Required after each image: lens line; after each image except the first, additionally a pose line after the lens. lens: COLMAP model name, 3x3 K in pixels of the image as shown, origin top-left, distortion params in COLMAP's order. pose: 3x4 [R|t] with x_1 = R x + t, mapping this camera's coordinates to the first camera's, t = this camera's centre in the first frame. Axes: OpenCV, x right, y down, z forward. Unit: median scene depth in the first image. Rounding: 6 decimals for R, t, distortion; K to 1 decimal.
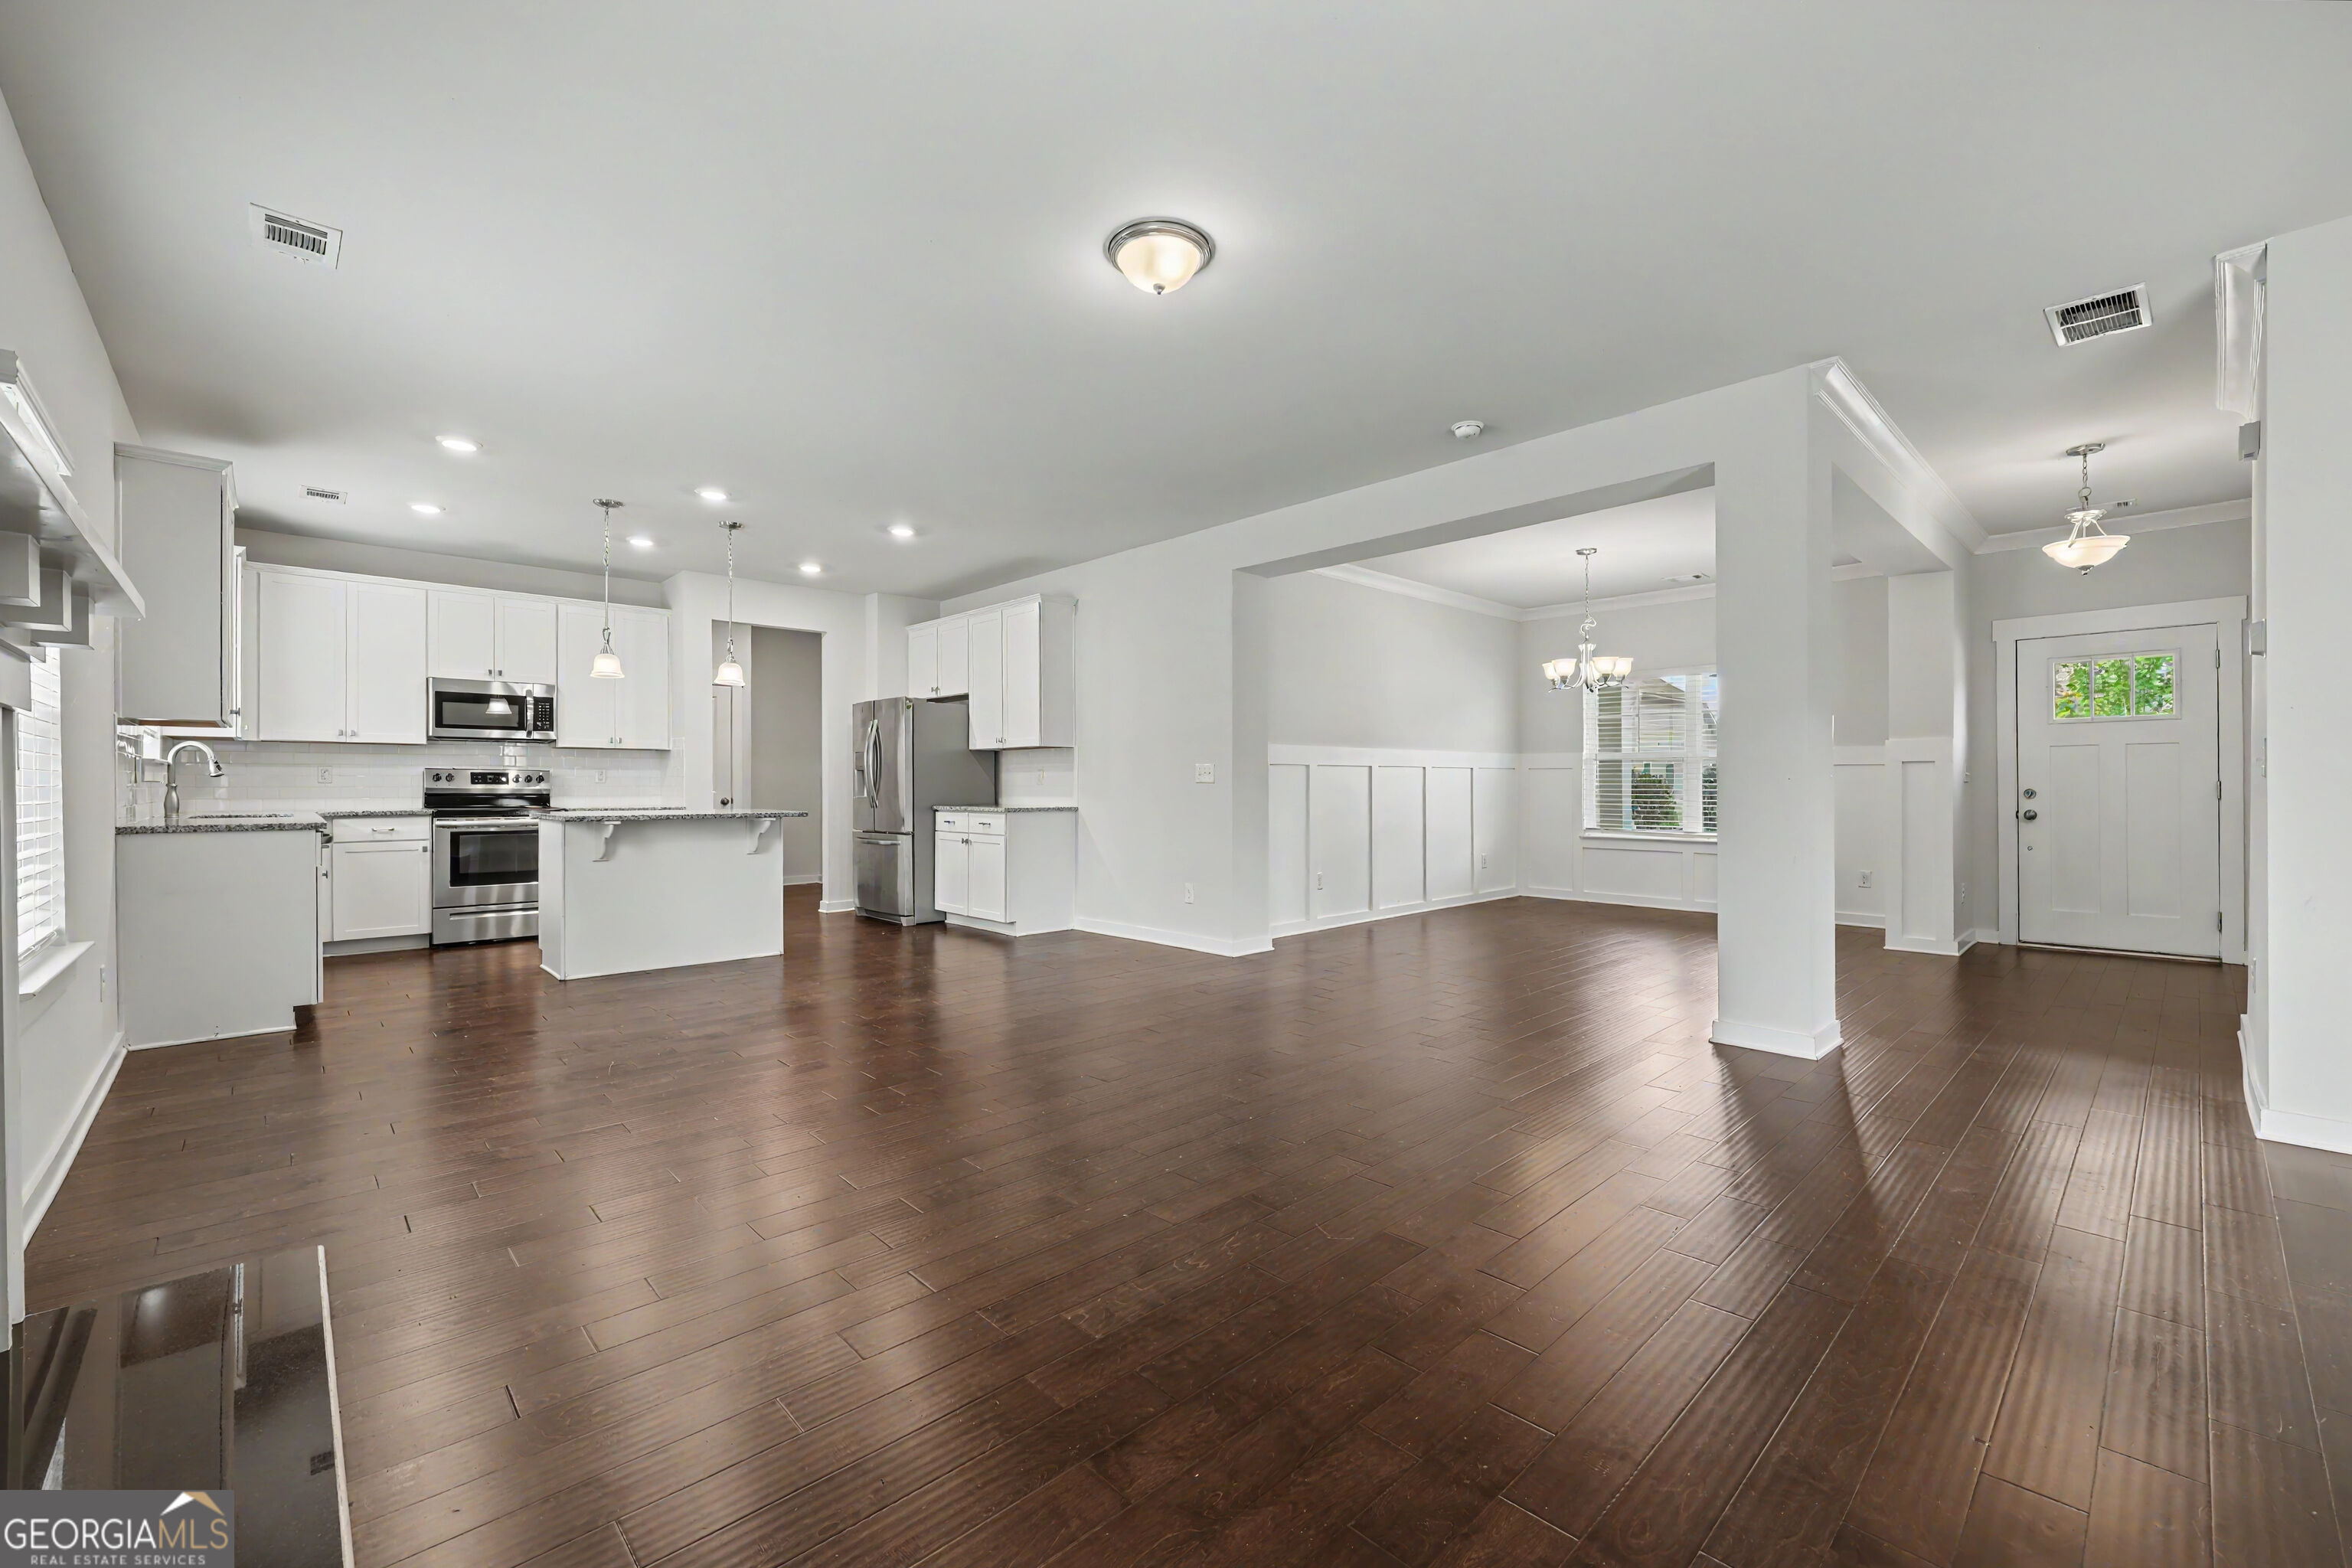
lens RADIAL K [[954.0, 0, 1176.4], [0, 954.0, 792.6], [0, 0, 1]] dist [0.000329, -0.000241]
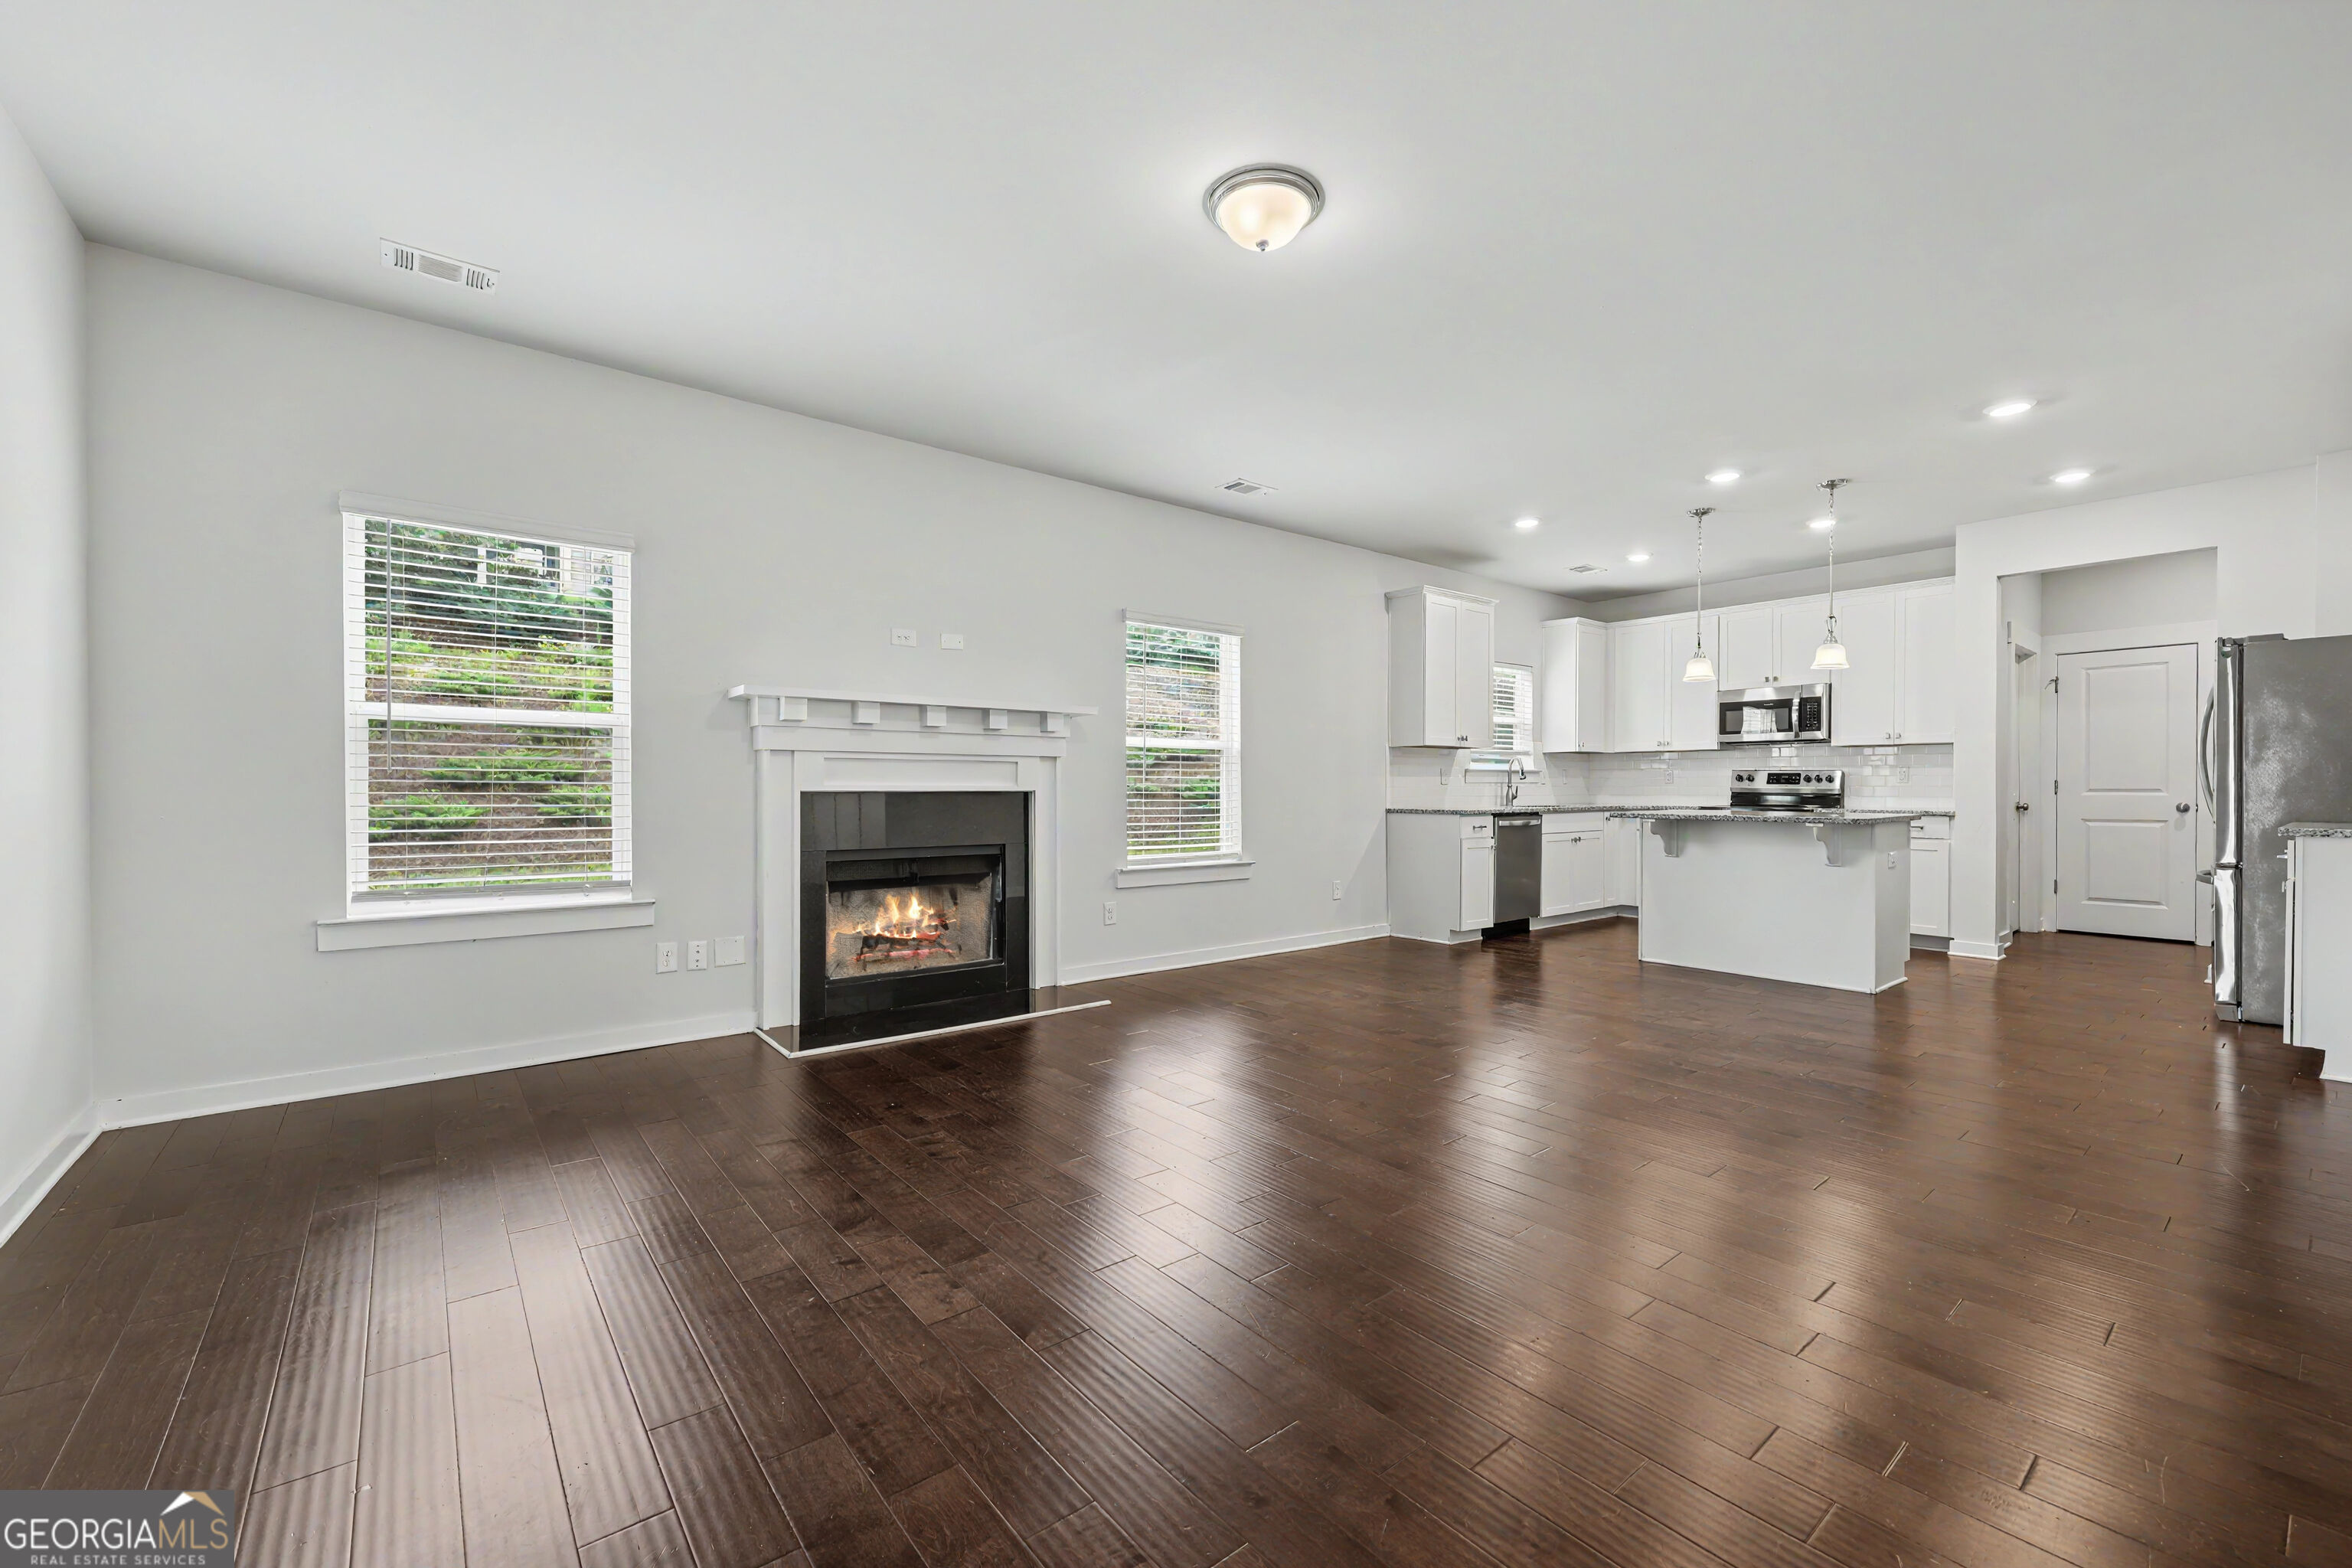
lens RADIAL K [[954.0, 0, 1176.4], [0, 954.0, 792.6], [0, 0, 1]] dist [0.000329, -0.000241]
pose [[-0.077566, 0.007249, -0.996961, 0.362707], [-0.008731, 0.999930, 0.007950, -0.002293], [0.996949, 0.009321, -0.077498, 0.397378]]
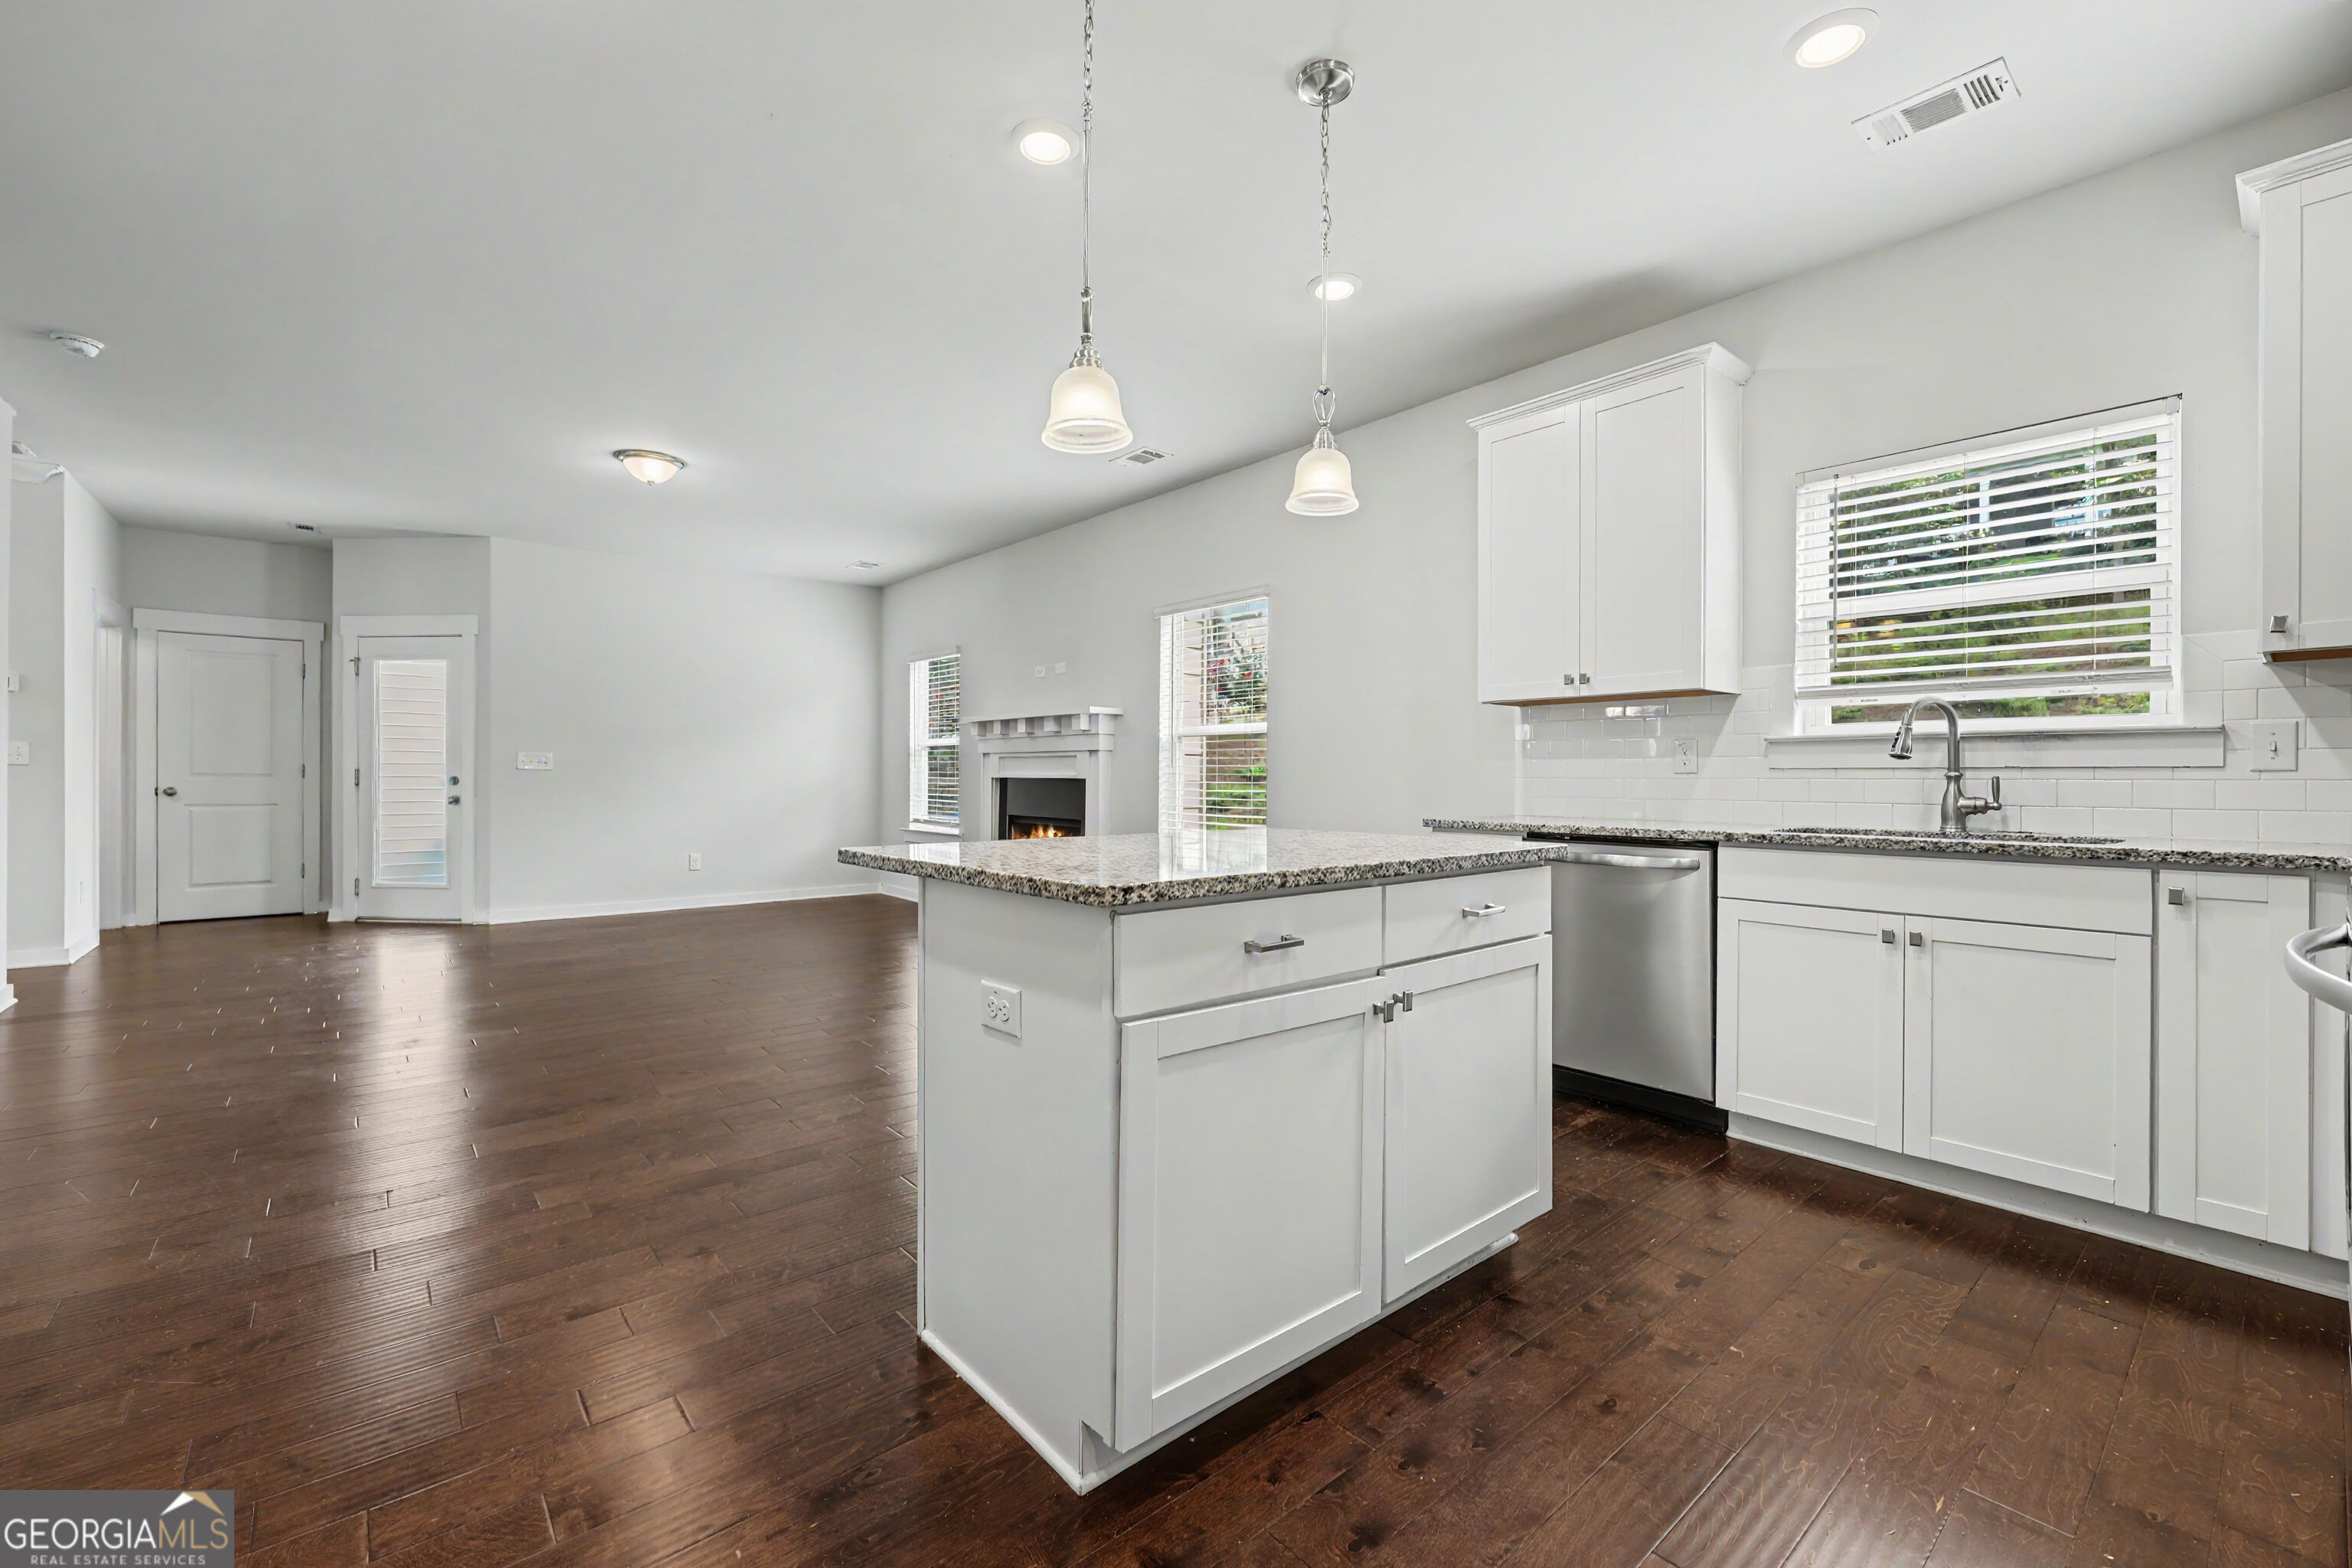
lens RADIAL K [[971.0, 0, 1177.5], [0, 971.0, 790.7], [0, 0, 1]] dist [0.000816, 0.000190]
pose [[-0.998857, -0.005210, 0.047514, -0.423946], [-0.004148, 0.999740, 0.022417, -0.006452], [-0.047618, 0.022194, -0.998619, 1.085216]]
